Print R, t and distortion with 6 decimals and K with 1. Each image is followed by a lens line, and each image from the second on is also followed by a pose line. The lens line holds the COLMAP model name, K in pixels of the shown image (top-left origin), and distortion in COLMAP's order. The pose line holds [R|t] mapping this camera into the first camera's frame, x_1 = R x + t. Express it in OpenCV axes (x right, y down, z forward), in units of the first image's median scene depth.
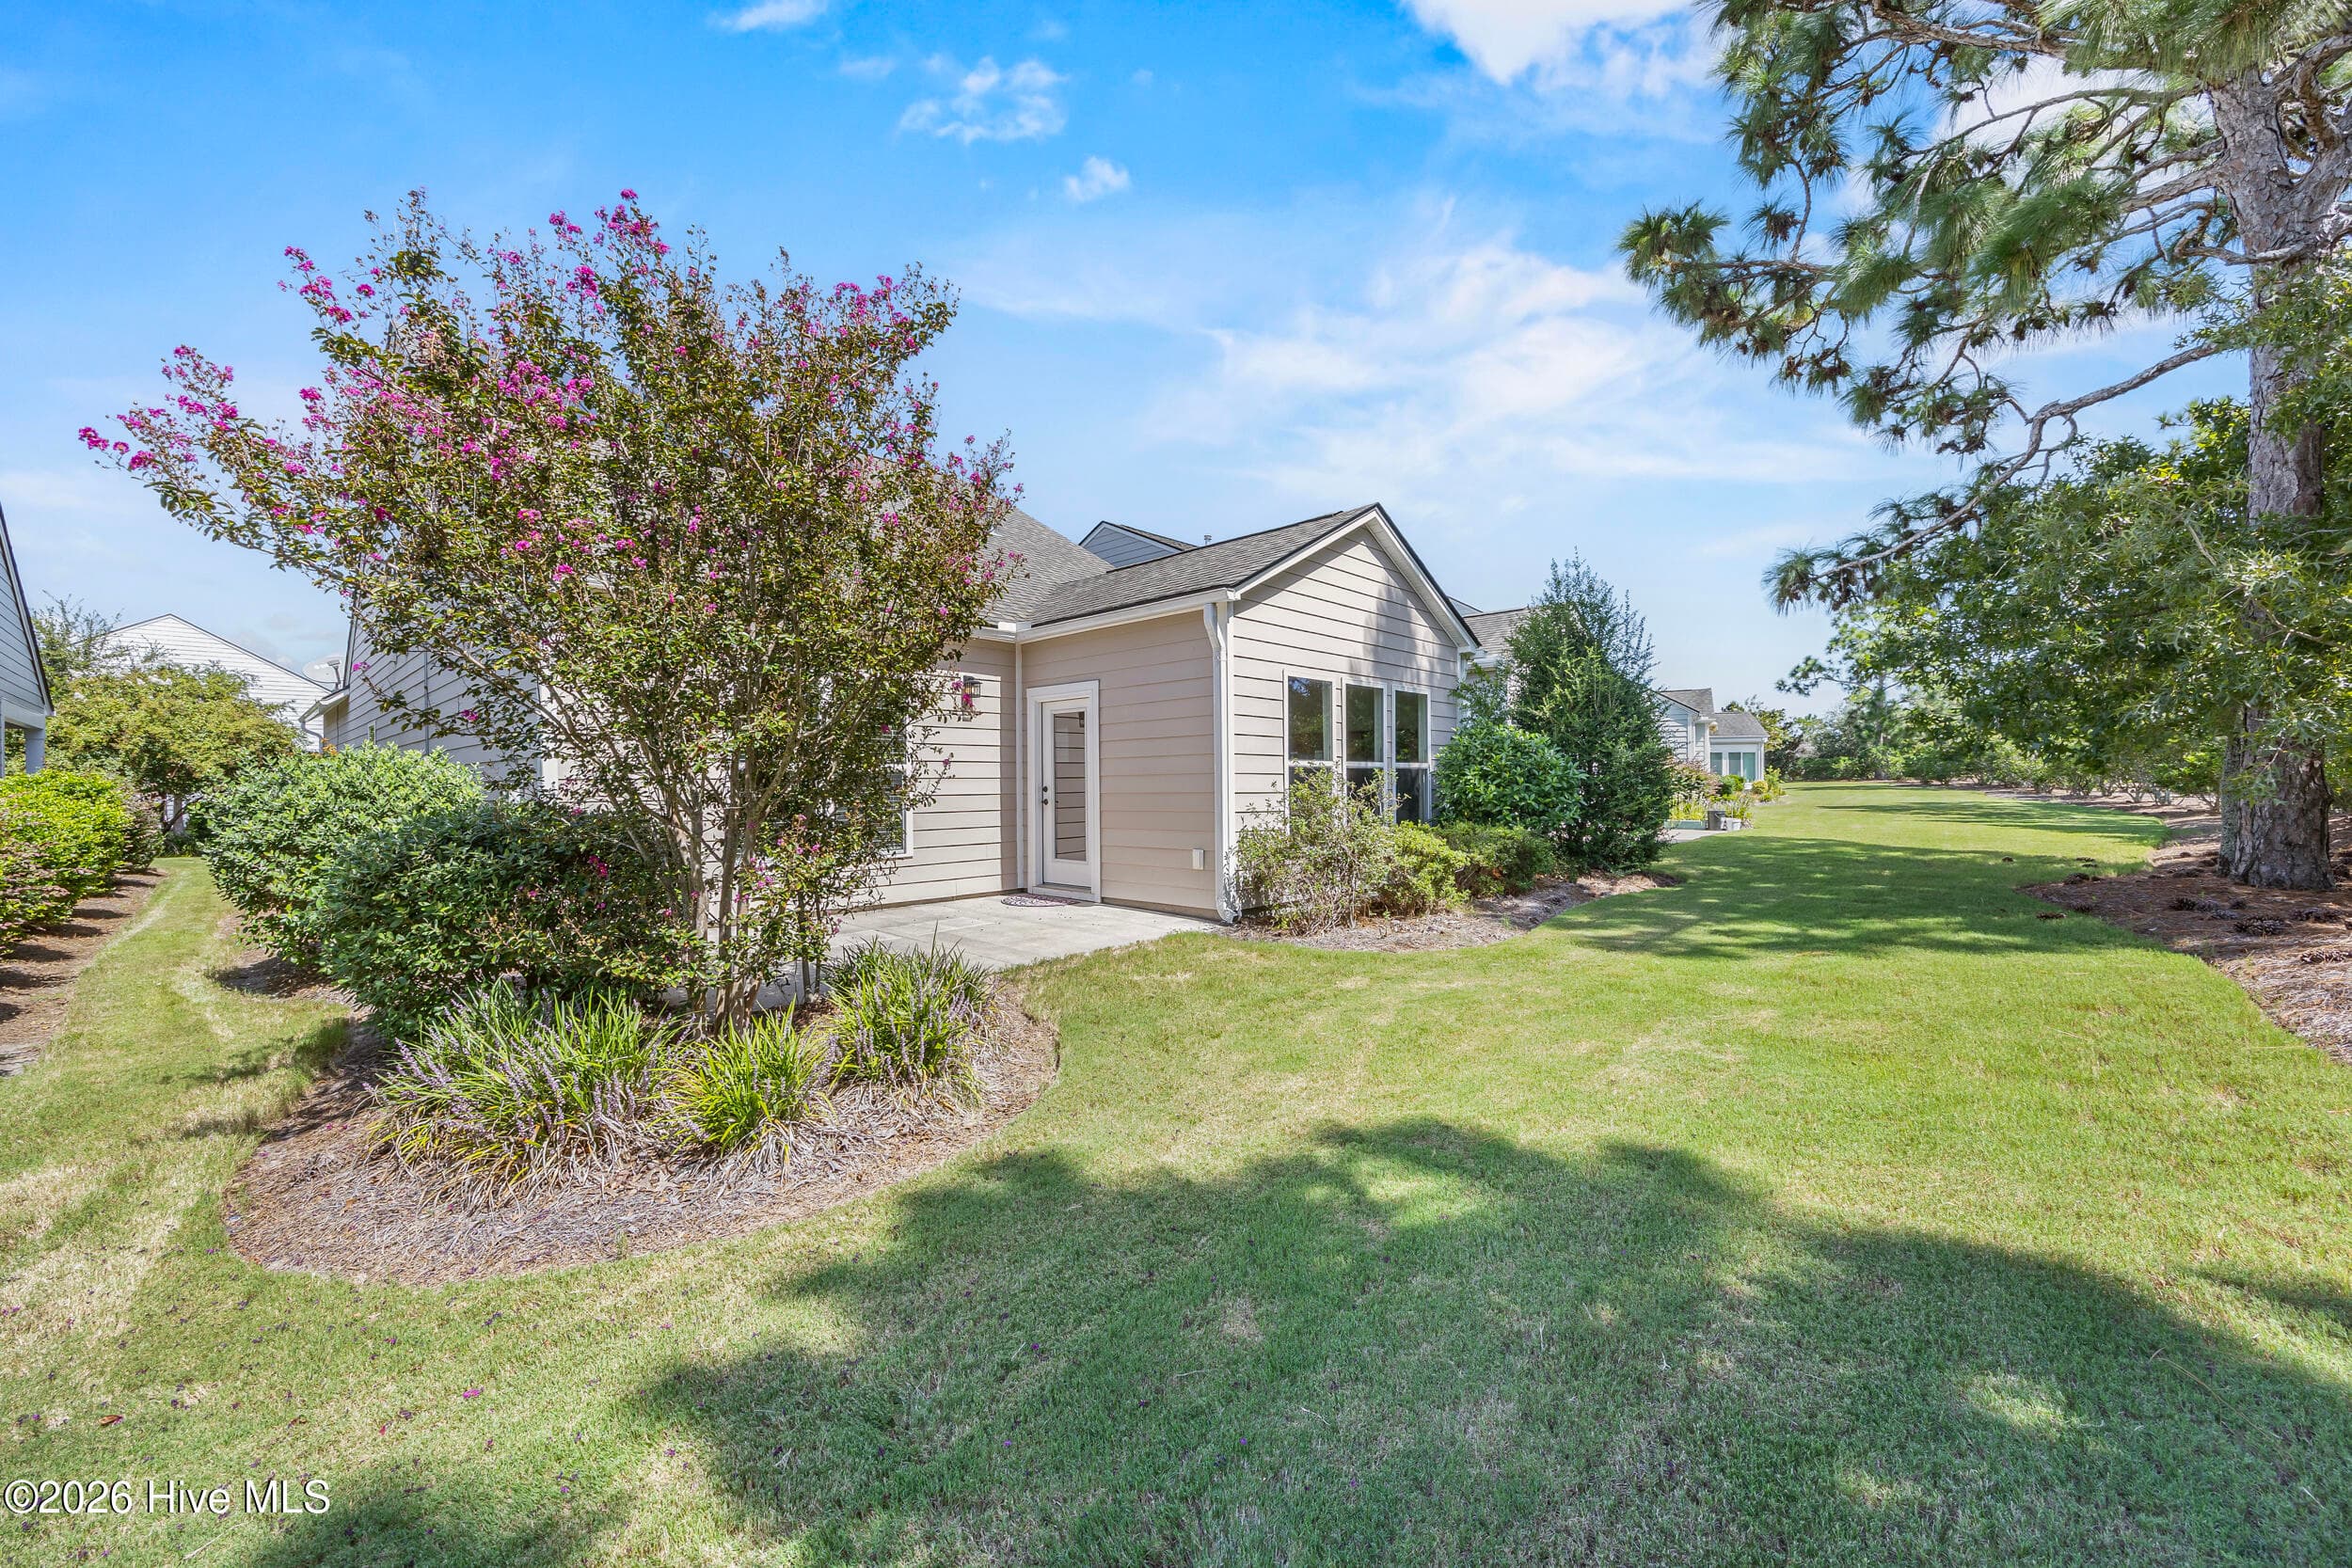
lens RADIAL K [[909.5, 0, 1170.0], [0, 909.5, 774.2], [0, 0, 1]] dist [0.000804, -0.000327]
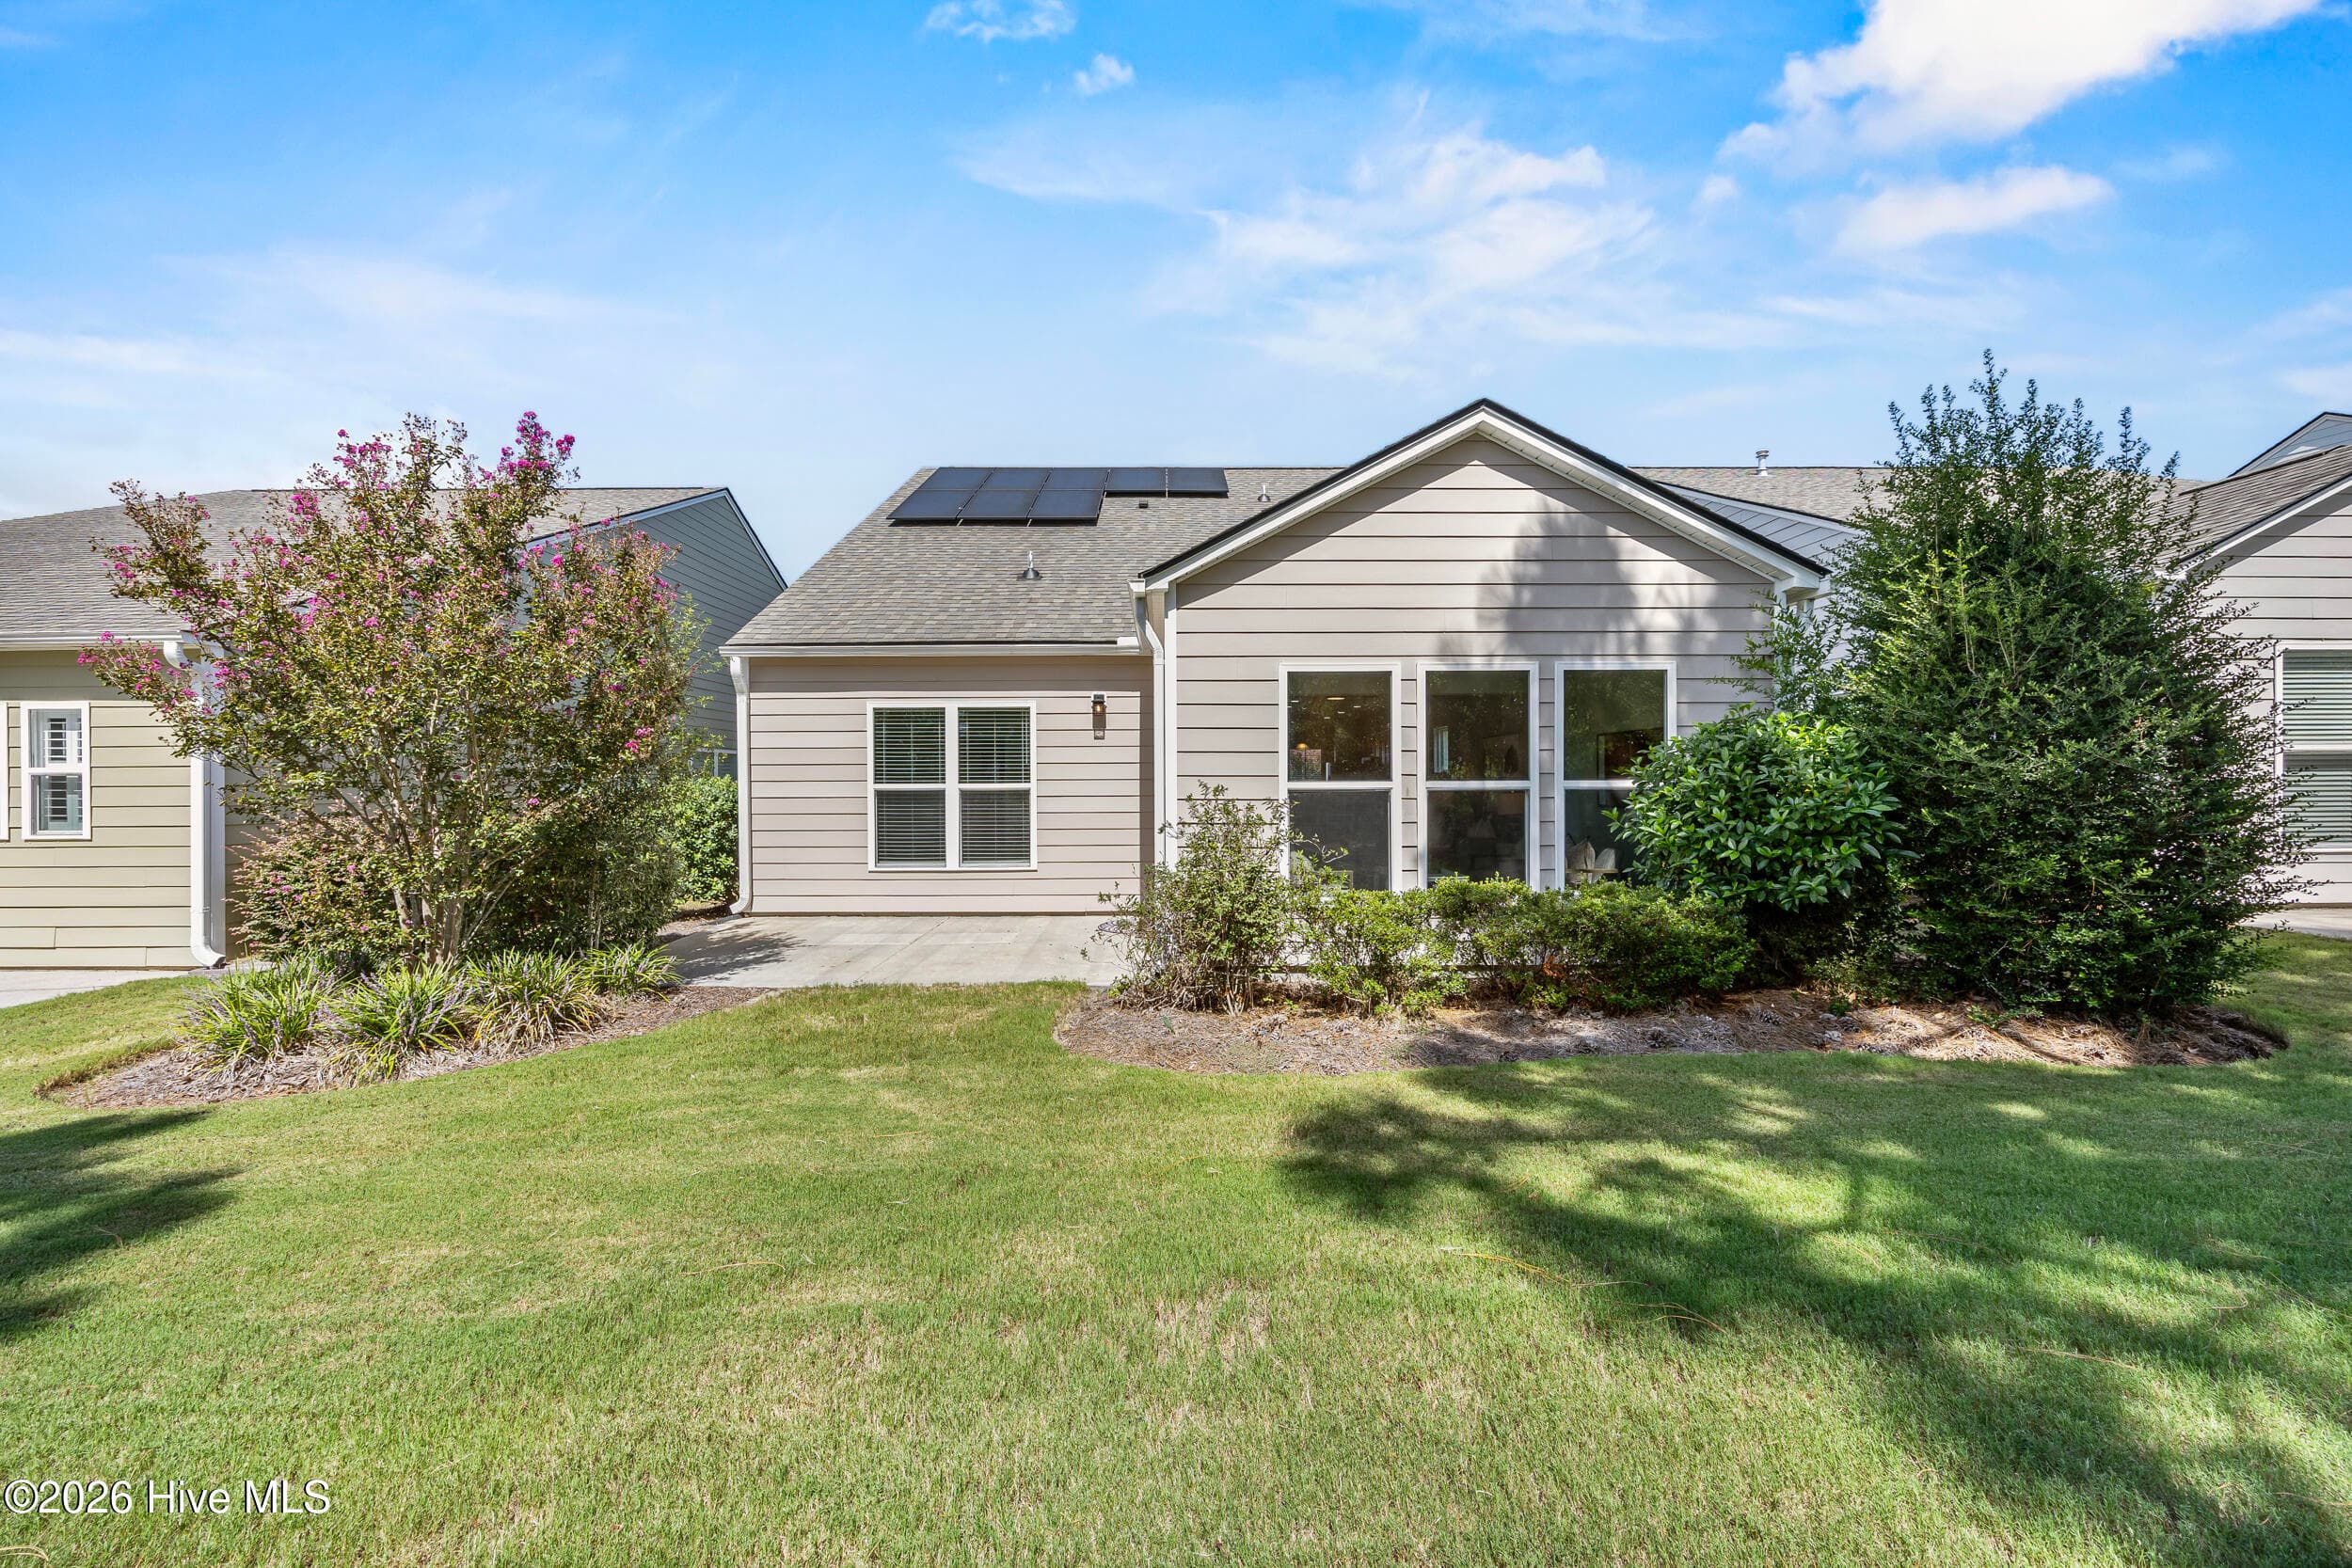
lens RADIAL K [[909.5, 0, 1181.4], [0, 909.5, 790.3], [0, 0, 1]] dist [0.000804, -0.000327]
pose [[0.690444, 0.010071, -0.723315, 0.558087], [0.007062, 0.999762, 0.020661, -0.021695], [0.723351, -0.019373, 0.690209, 0.359446]]
